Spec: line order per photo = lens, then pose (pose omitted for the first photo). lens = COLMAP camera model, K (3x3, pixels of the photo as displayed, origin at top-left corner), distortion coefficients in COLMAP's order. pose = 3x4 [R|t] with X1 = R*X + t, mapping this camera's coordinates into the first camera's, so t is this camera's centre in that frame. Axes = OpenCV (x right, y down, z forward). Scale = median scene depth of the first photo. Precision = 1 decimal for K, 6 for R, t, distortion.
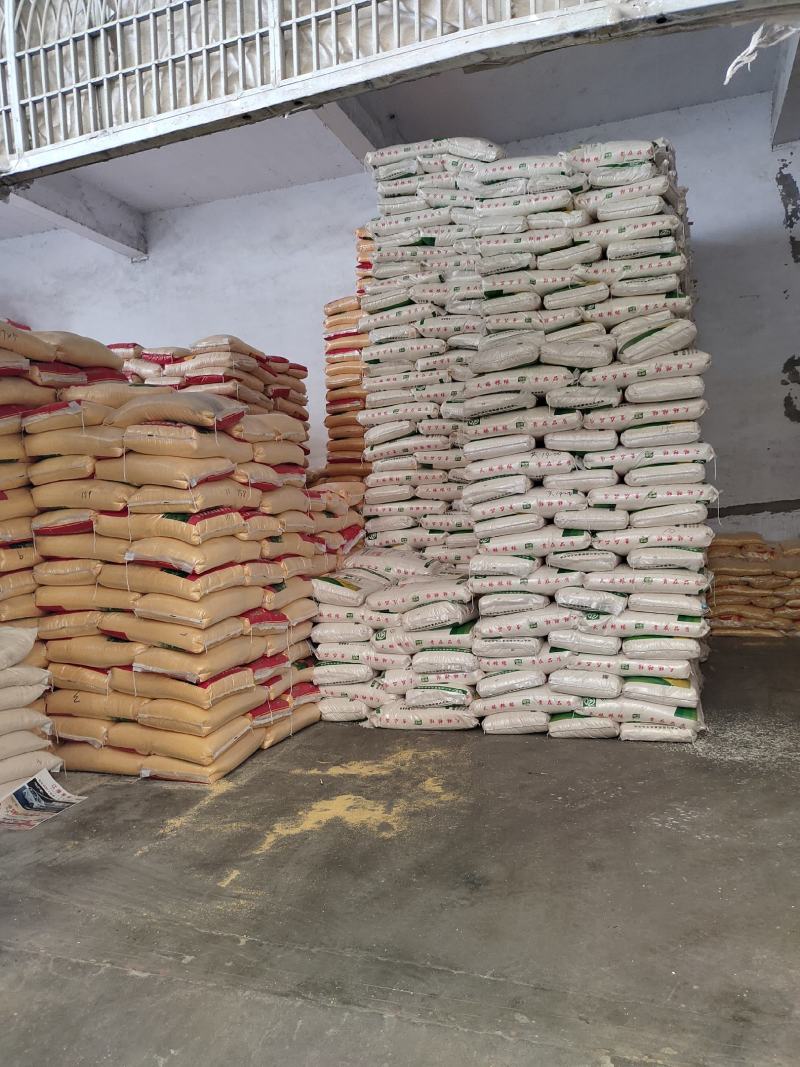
lens RADIAL K [[801.1, 0, 401.7], [0, 801.1, 544.0], [0, 0, 1]] dist [0.052846, -0.059666]
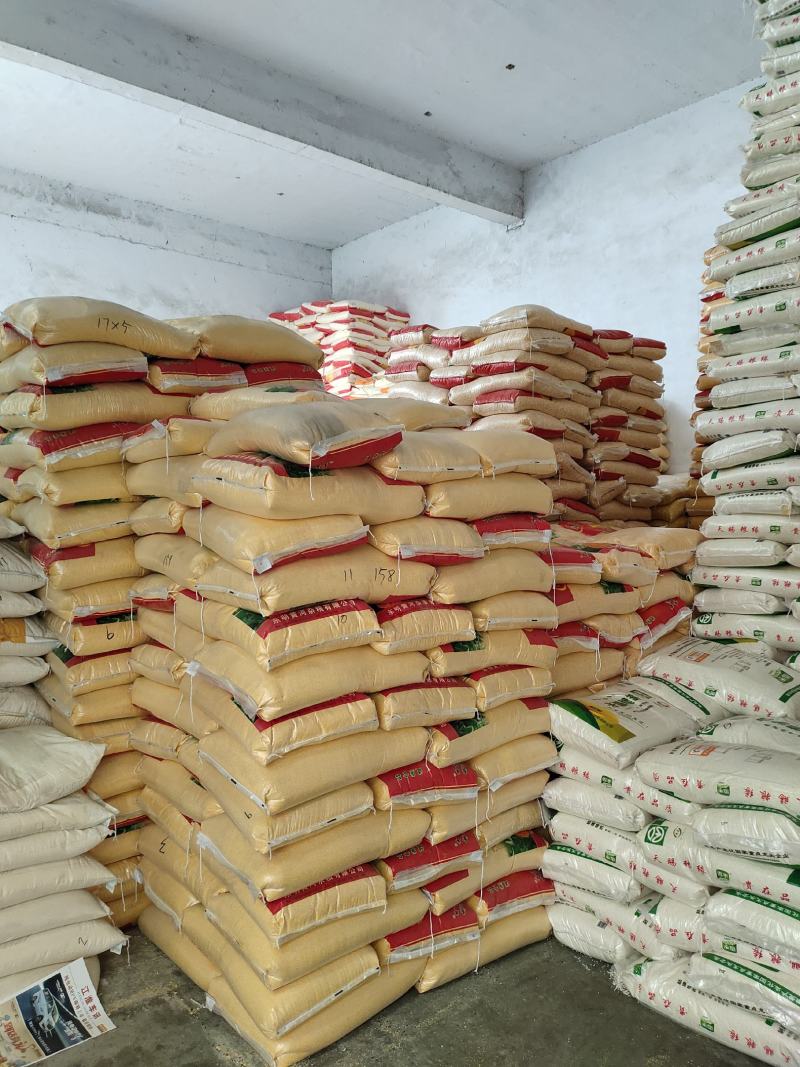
lens RADIAL K [[801.1, 0, 401.7], [0, 801.1, 544.0], [0, 0, 1]] dist [0.052846, -0.059666]
pose [[0.857699, 0.080507, -0.507809, 0.087009], [-0.067012, 0.996744, 0.044837, -0.093832], [0.509766, -0.004428, 0.860302, 0.423829]]
